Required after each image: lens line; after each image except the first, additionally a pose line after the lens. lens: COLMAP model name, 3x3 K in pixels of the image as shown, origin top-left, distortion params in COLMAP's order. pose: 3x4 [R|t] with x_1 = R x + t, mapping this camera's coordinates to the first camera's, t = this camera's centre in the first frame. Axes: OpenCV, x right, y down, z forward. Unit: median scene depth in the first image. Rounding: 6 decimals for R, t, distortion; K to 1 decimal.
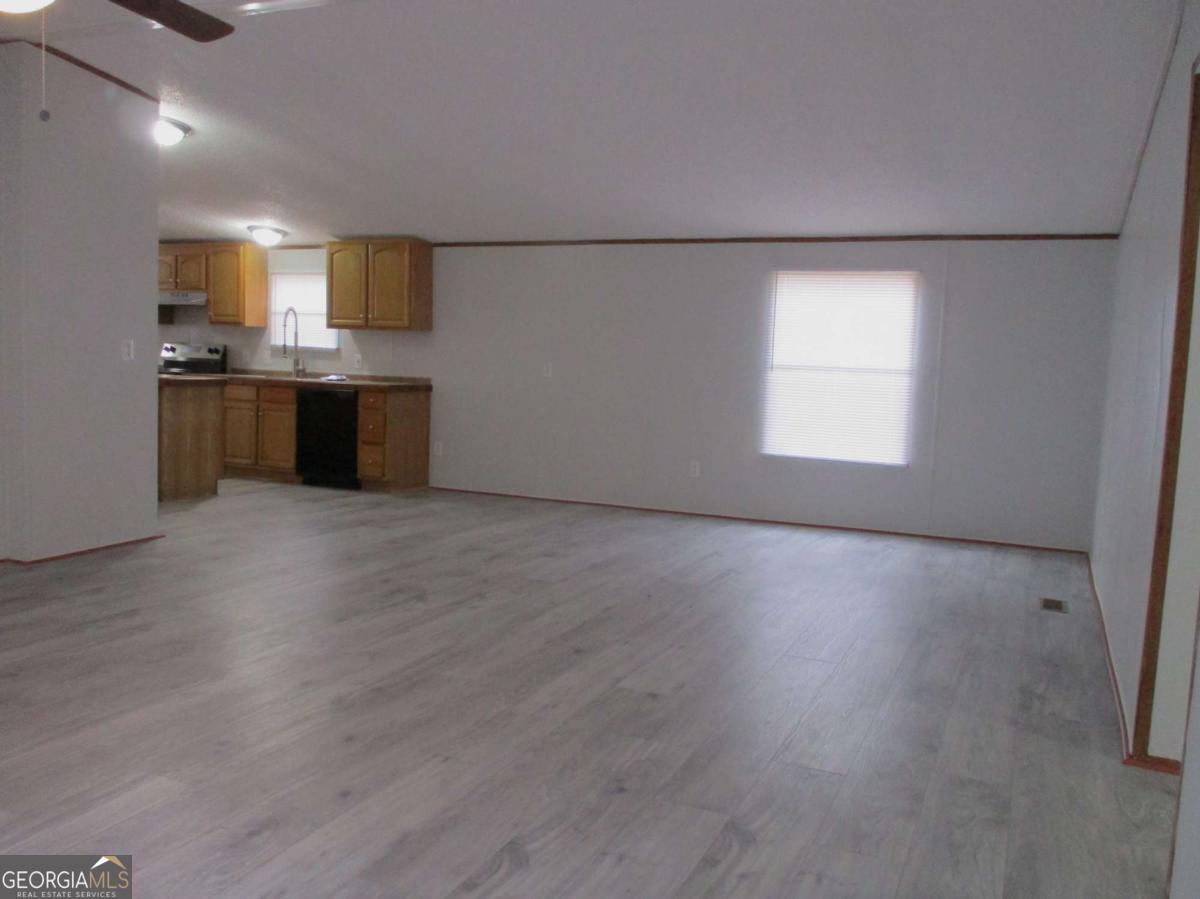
lens RADIAL K [[1011.7, 0, 600.0], [0, 1011.7, 449.5], [0, 0, 1]] dist [-0.046971, 0.006535]
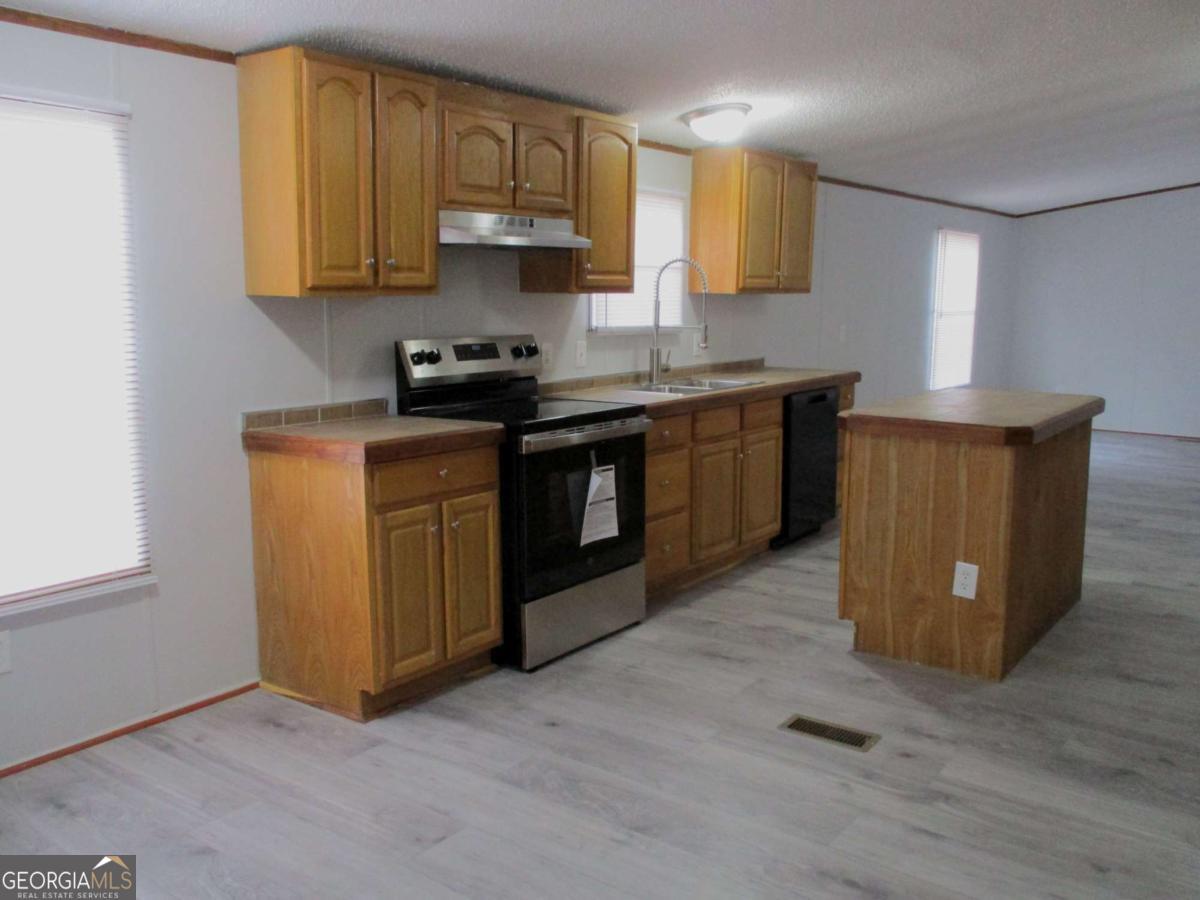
lens RADIAL K [[1018.9, 0, 596.9], [0, 1018.9, 439.5], [0, 0, 1]] dist [-0.033177, 0.006589]
pose [[0.232615, -0.177194, 0.956291, -0.847949], [0.097898, 0.982535, 0.158243, -0.132559], [-0.967629, 0.056810, 0.245899, 0.892080]]
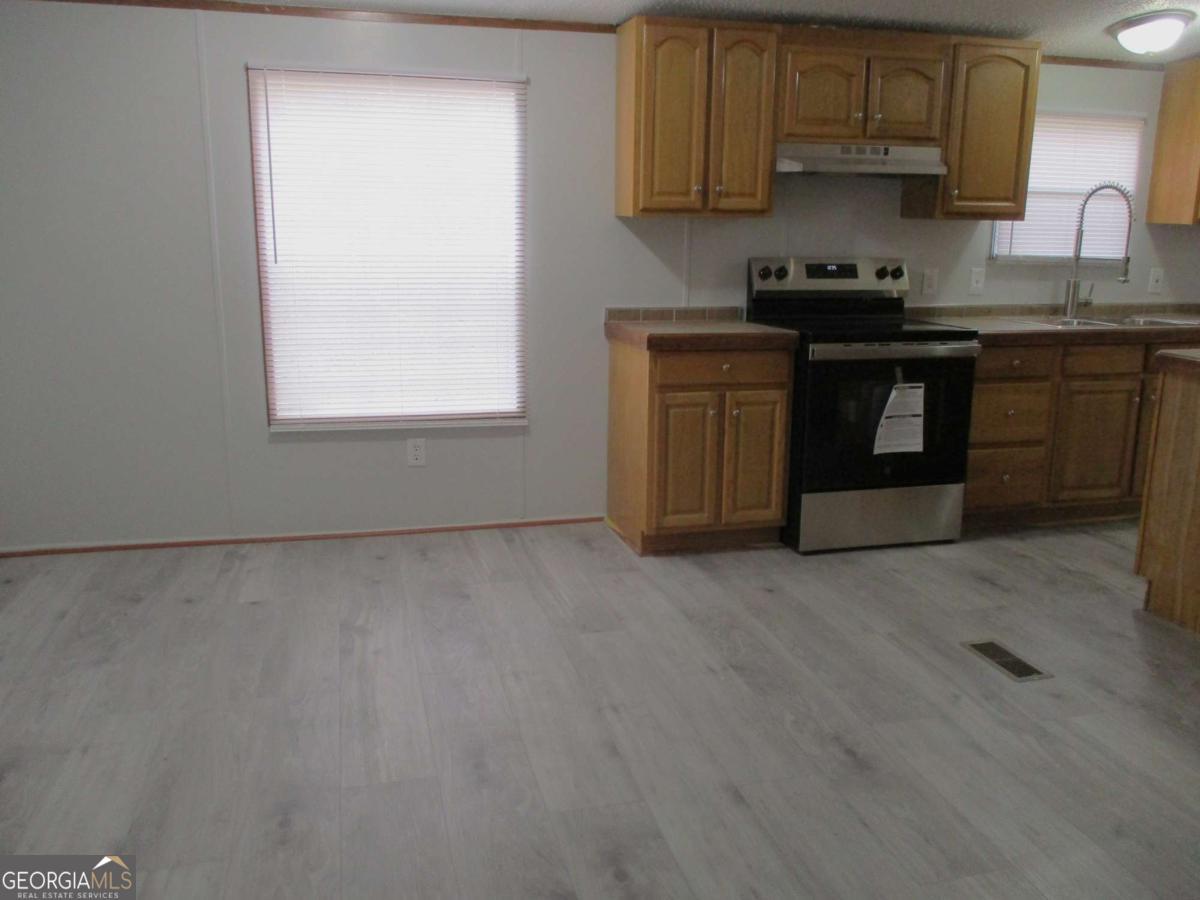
lens RADIAL K [[983.8, 0, 600.2], [0, 983.8, 441.0], [0, 0, 1]] dist [-0.043625, 0.014244]
pose [[0.787336, -0.163427, 0.594470, -0.811423], [0.079059, 0.983029, 0.165538, -0.111612], [-0.611434, -0.083335, 0.786895, 0.738990]]
